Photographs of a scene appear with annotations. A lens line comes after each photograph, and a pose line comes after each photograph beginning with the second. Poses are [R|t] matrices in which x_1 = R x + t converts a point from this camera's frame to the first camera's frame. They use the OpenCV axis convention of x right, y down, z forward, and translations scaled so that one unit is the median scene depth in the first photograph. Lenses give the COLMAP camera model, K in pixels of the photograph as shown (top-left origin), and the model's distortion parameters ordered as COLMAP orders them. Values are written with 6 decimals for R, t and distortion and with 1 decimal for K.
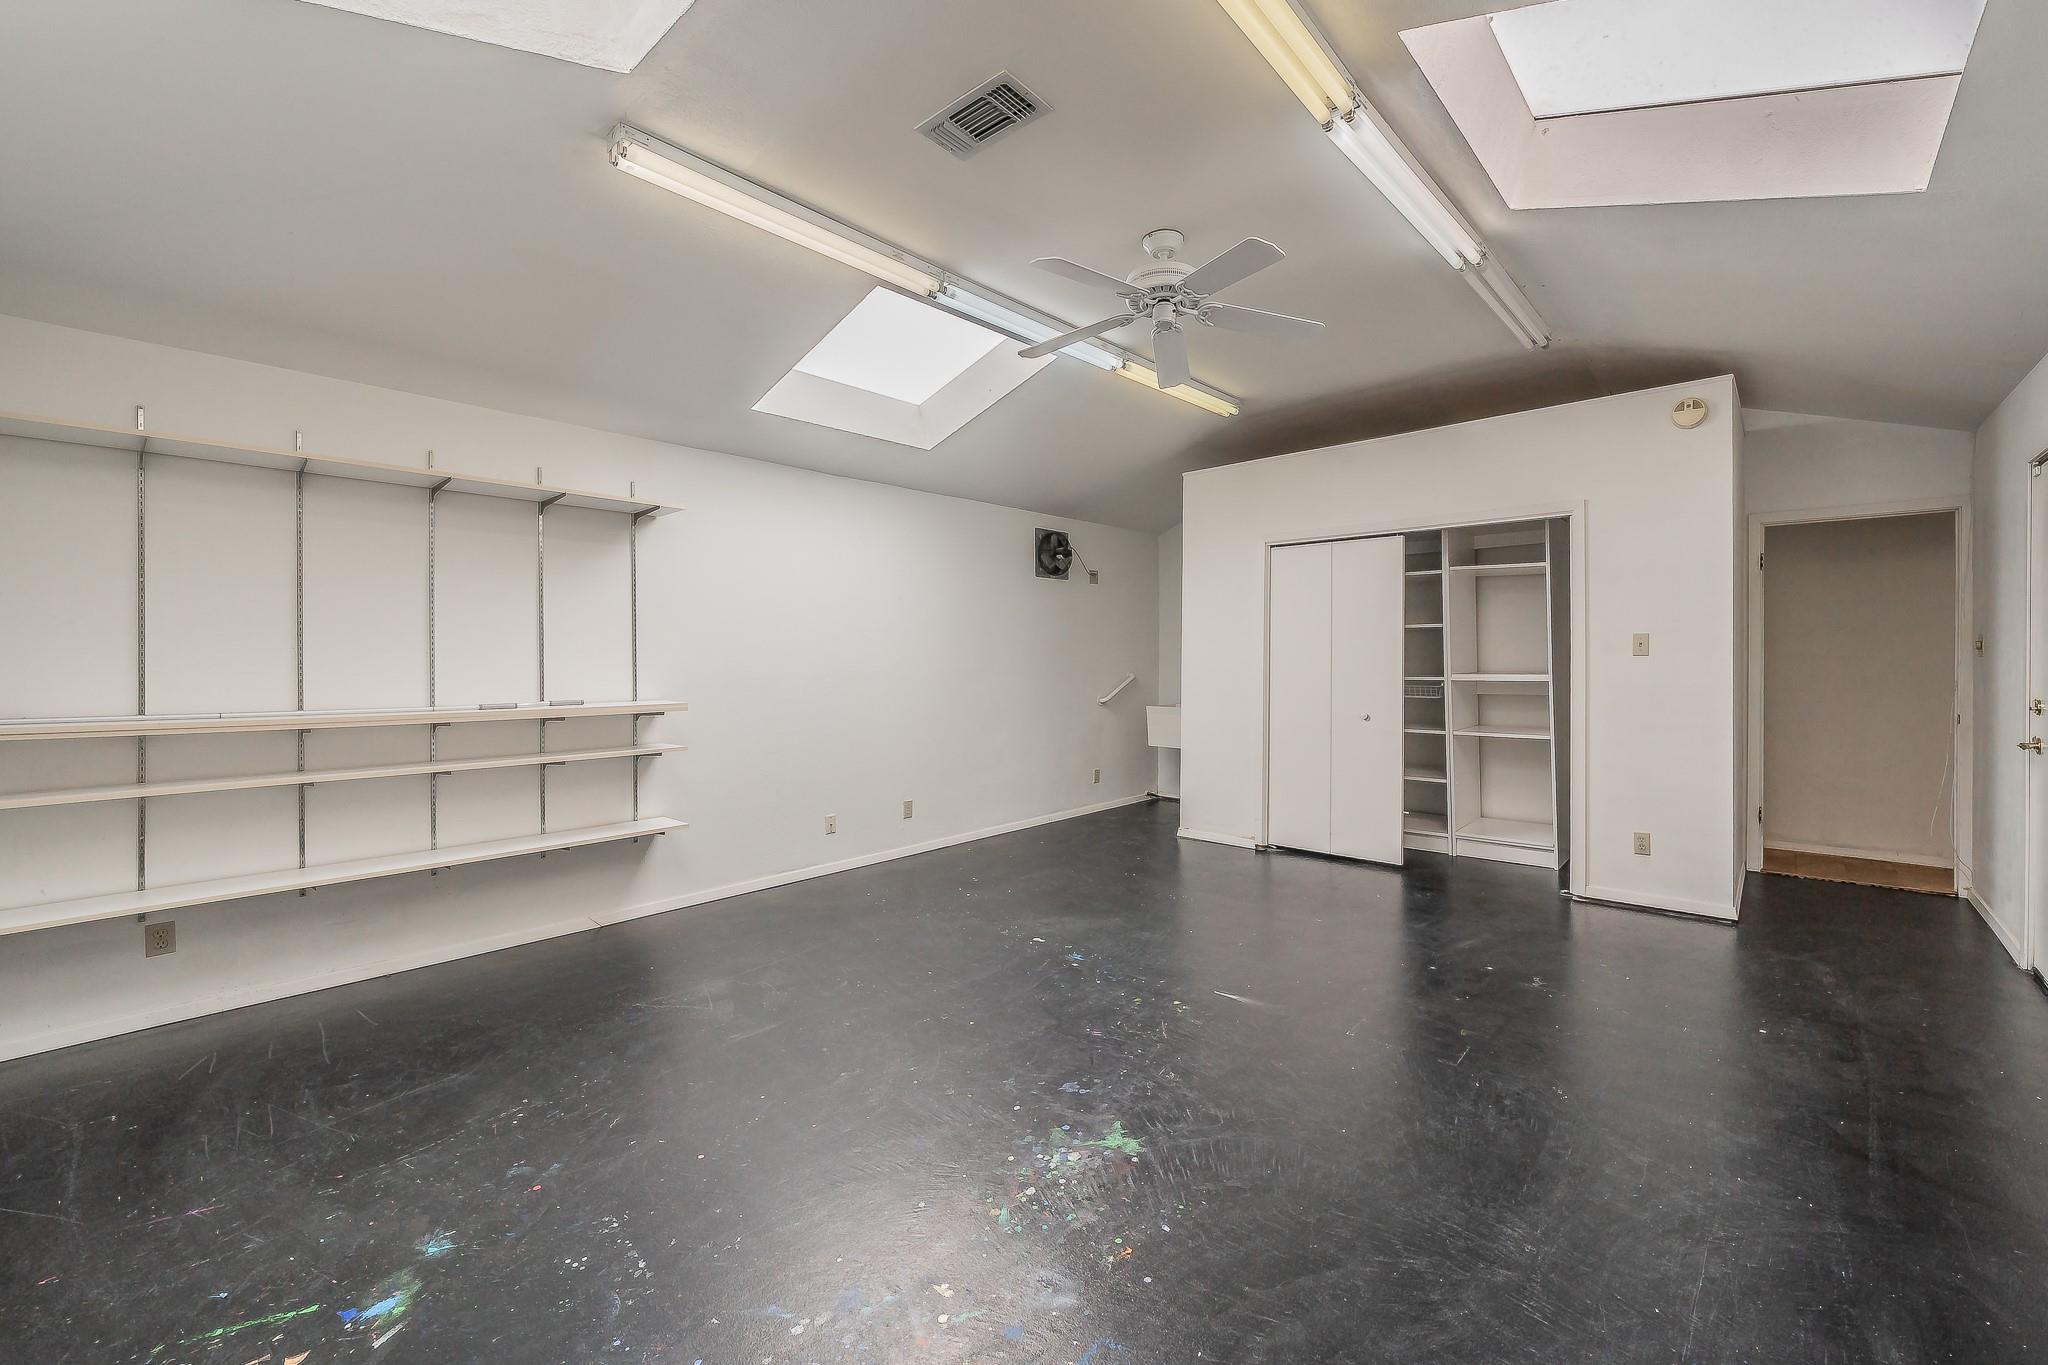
lens RADIAL K [[827.2, 0, 1059.3], [0, 827.2, 682.4], [0, 0, 1]] dist [0.002510, 0.000059]
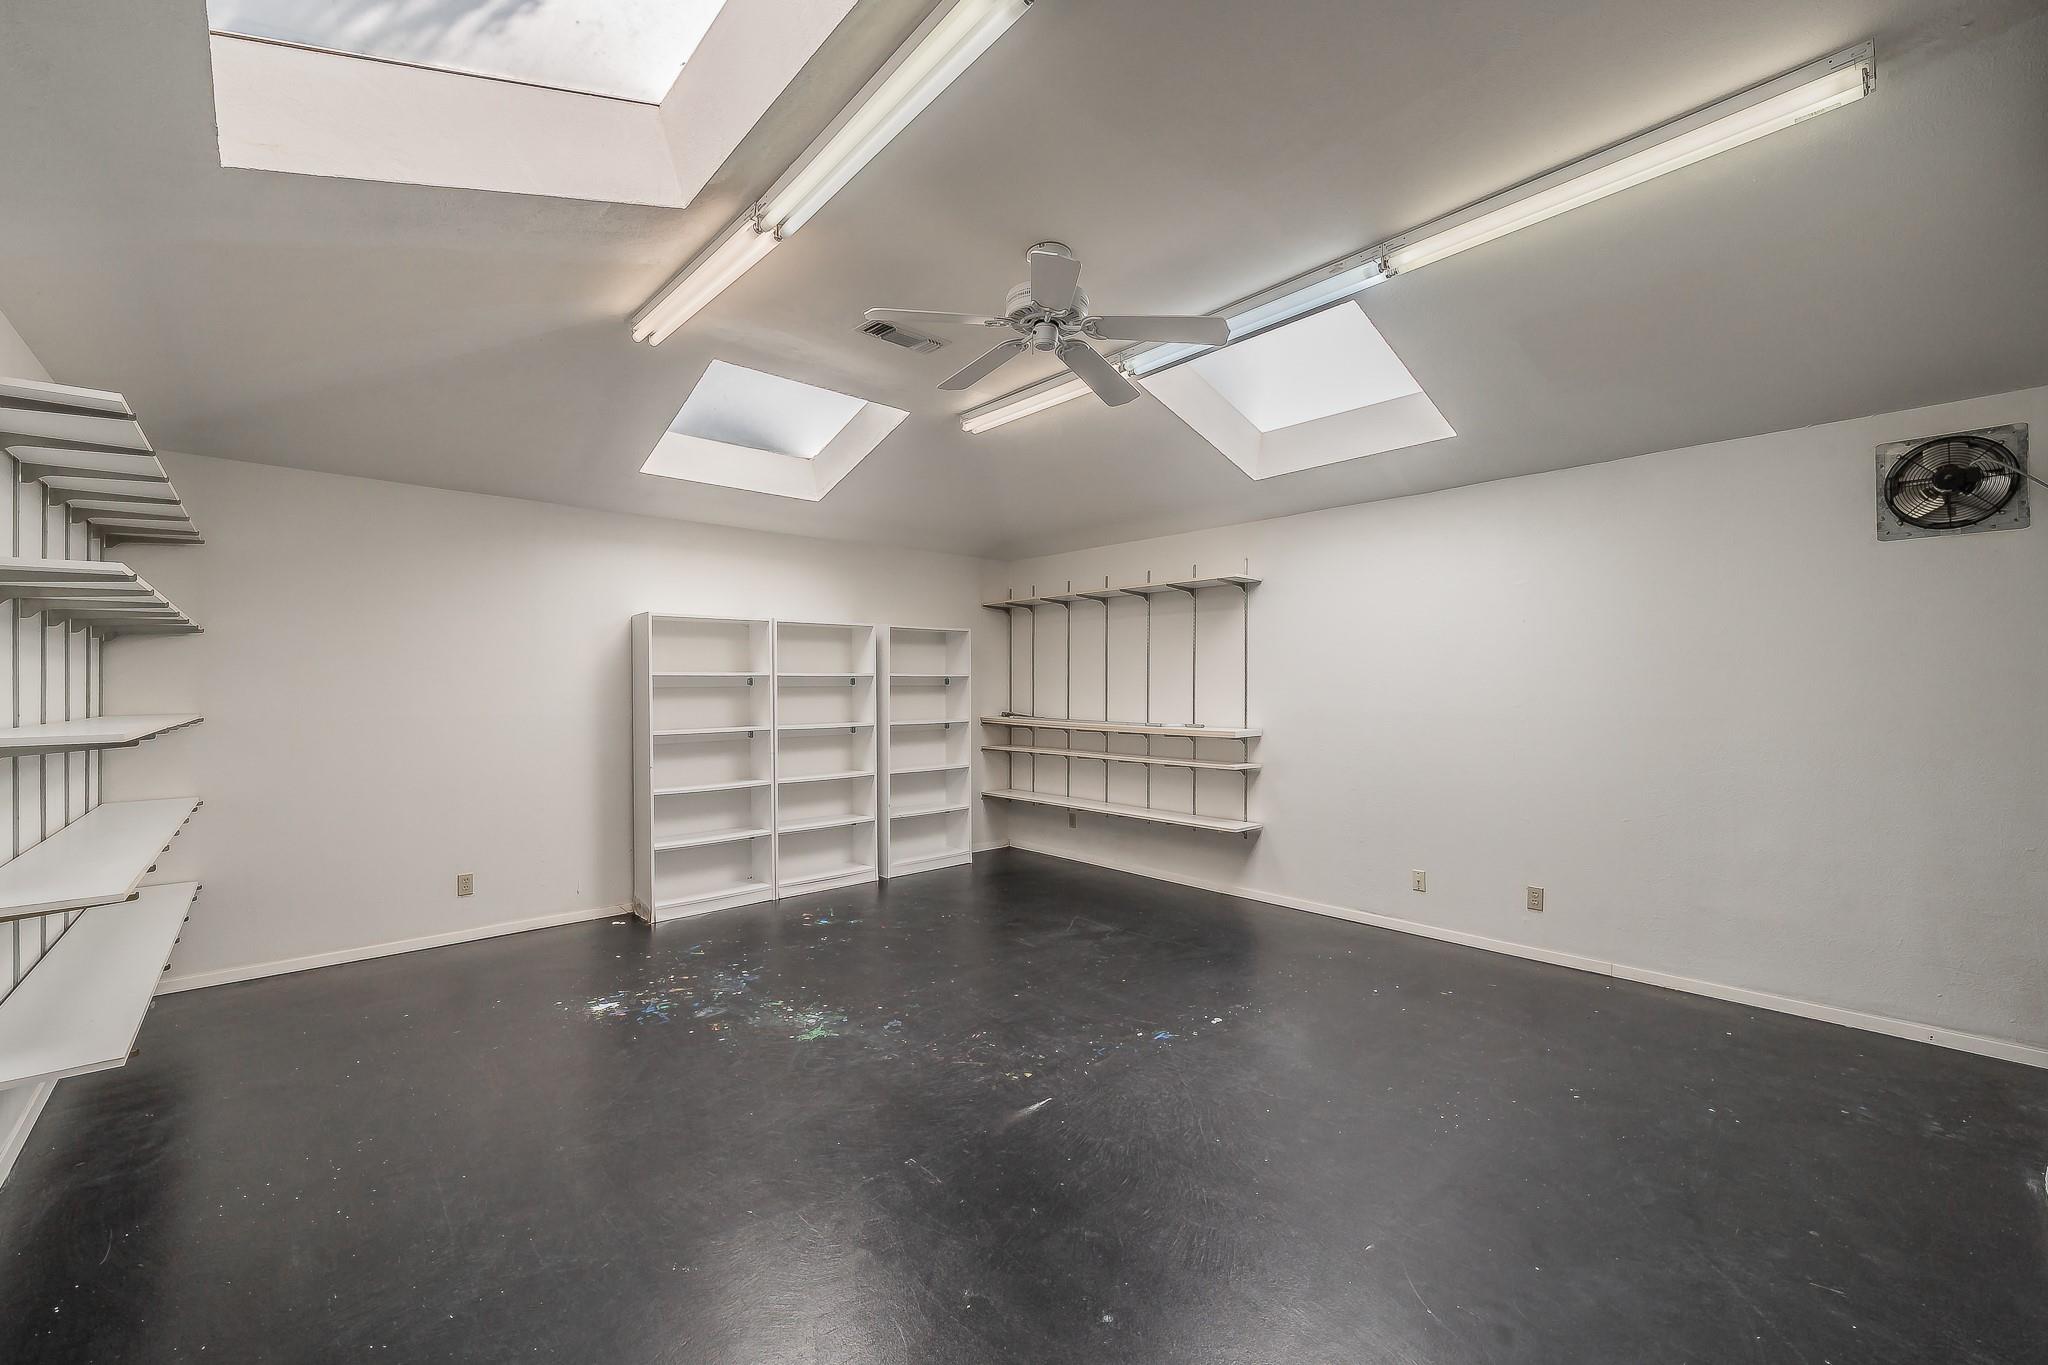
lens RADIAL K [[827.2, 0, 1059.3], [0, 827.2, 682.4], [0, 0, 1]] dist [0.002510, 0.000059]
pose [[-0.094231, -0.004857, -0.995539, 0.877223], [-0.027463, 0.999620, -0.002278, -0.042217], [0.995172, 0.027126, -0.094328, 0.915415]]
